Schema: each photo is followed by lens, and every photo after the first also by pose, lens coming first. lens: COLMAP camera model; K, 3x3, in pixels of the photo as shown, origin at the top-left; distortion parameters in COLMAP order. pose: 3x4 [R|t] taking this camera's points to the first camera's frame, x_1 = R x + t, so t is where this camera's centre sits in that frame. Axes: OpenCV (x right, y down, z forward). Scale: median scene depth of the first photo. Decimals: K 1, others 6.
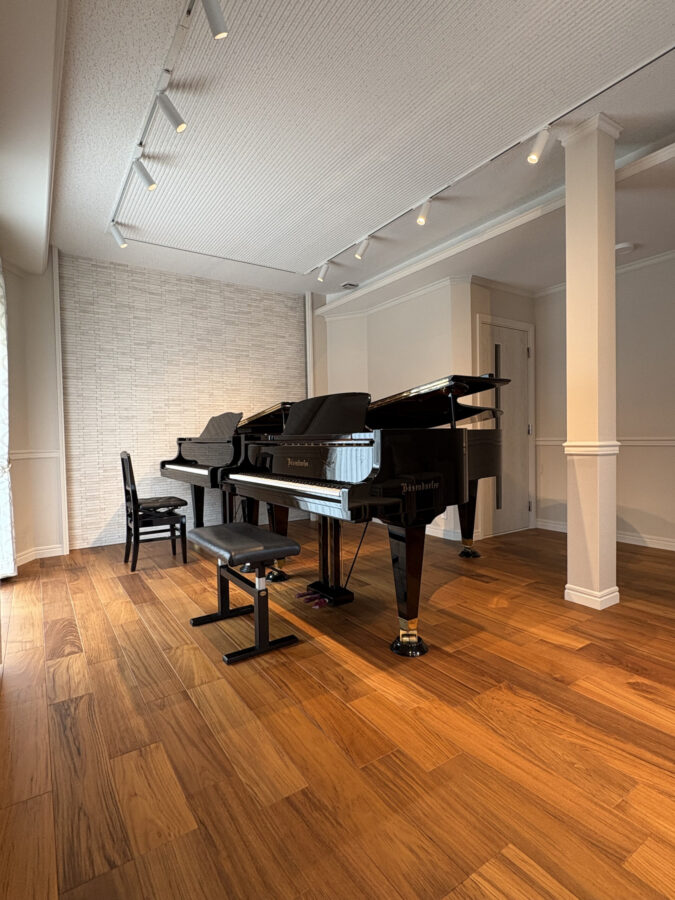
lens RADIAL K [[459.3, 0, 337.5], [0, 459.3, 450.0], [0, 0, 1]] dist [-0.003477, 0.001399]
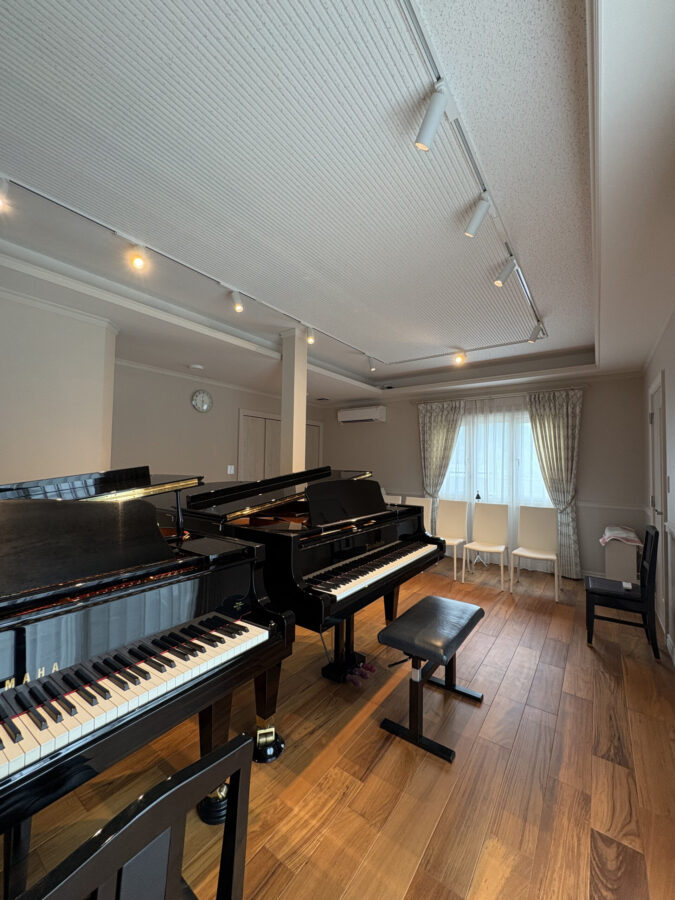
lens RADIAL K [[365.1, 0, 337.5], [0, 365.1, 450.0], [0, 0, 1]] dist [-0.000403, -0.000079]
pose [[-0.357164, 0.046003, 0.932908, -0.718908], [0.019072, 0.998937, -0.041957, -0.131377], [-0.933847, 0.002806, -0.357662, 1.155169]]
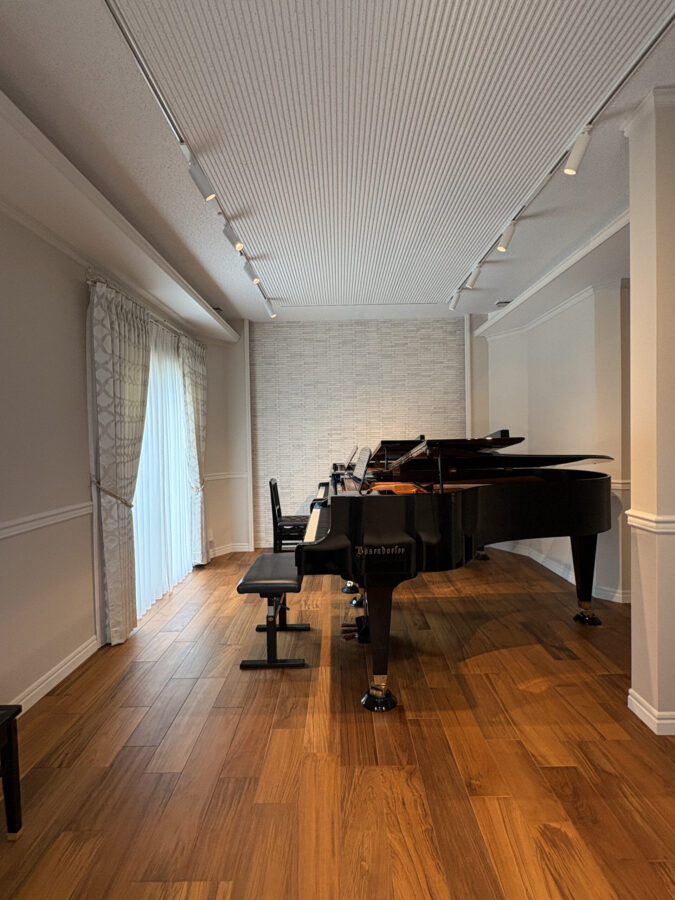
lens RADIAL K [[459.3, 0, 337.5], [0, 459.3, 450.0], [0, 0, 1]] dist [-0.003477, 0.001399]
pose [[0.830044, 0.017073, -0.557437, 0.458554], [-0.012989, 0.999852, 0.011282, -0.108507], [0.557547, -0.002124, 0.830143, 0.054536]]
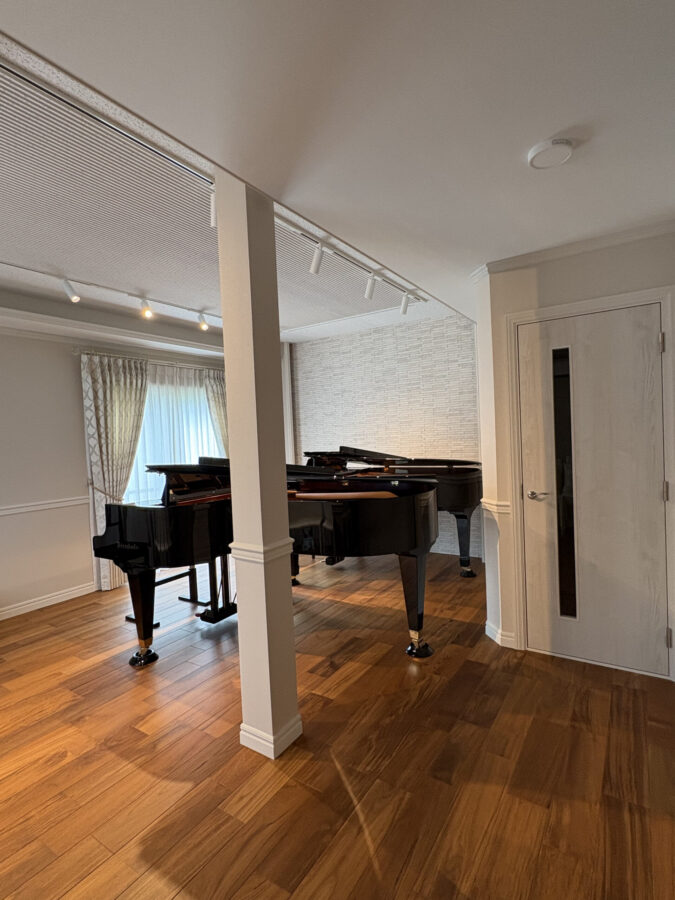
lens RADIAL K [[459.3, 0, 337.5], [0, 459.3, 450.0], [0, 0, 1]] dist [-0.003477, 0.001399]
pose [[0.391789, 0.030422, -0.919552, 1.162291], [0.009898, 0.999256, 0.037276, -0.177572], [0.920002, -0.023706, 0.391197, 0.710746]]
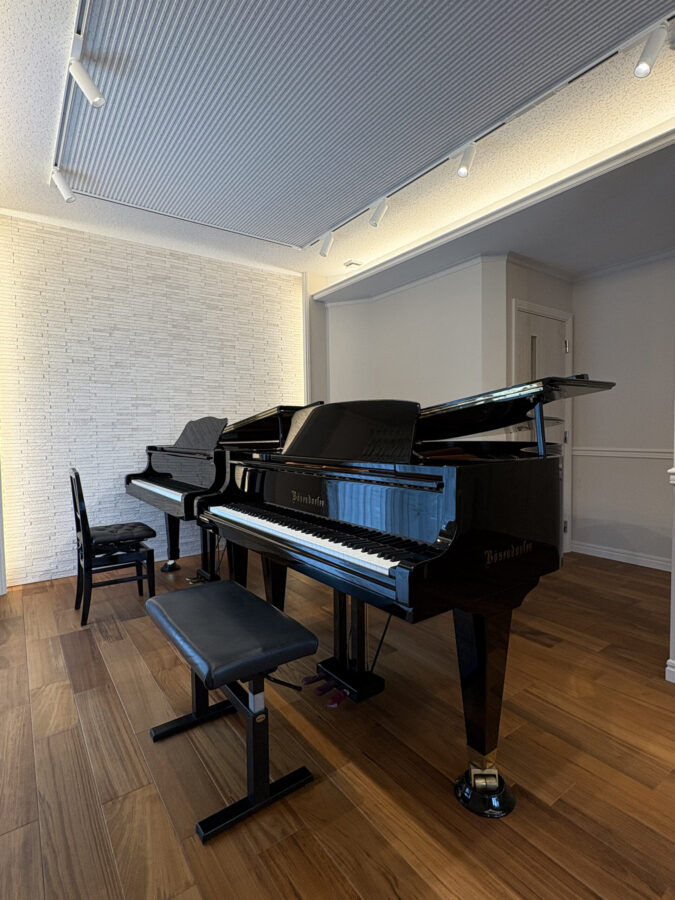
lens RADIAL K [[459.3, 0, 337.5], [0, 459.3, 450.0], [0, 0, 1]] dist [-0.003477, 0.001399]
pose [[0.999431, 0.004289, 0.033469, -0.054036], [-0.004735, 0.999901, 0.013268, -0.046920], [-0.033409, -0.013419, 0.999352, 0.252792]]
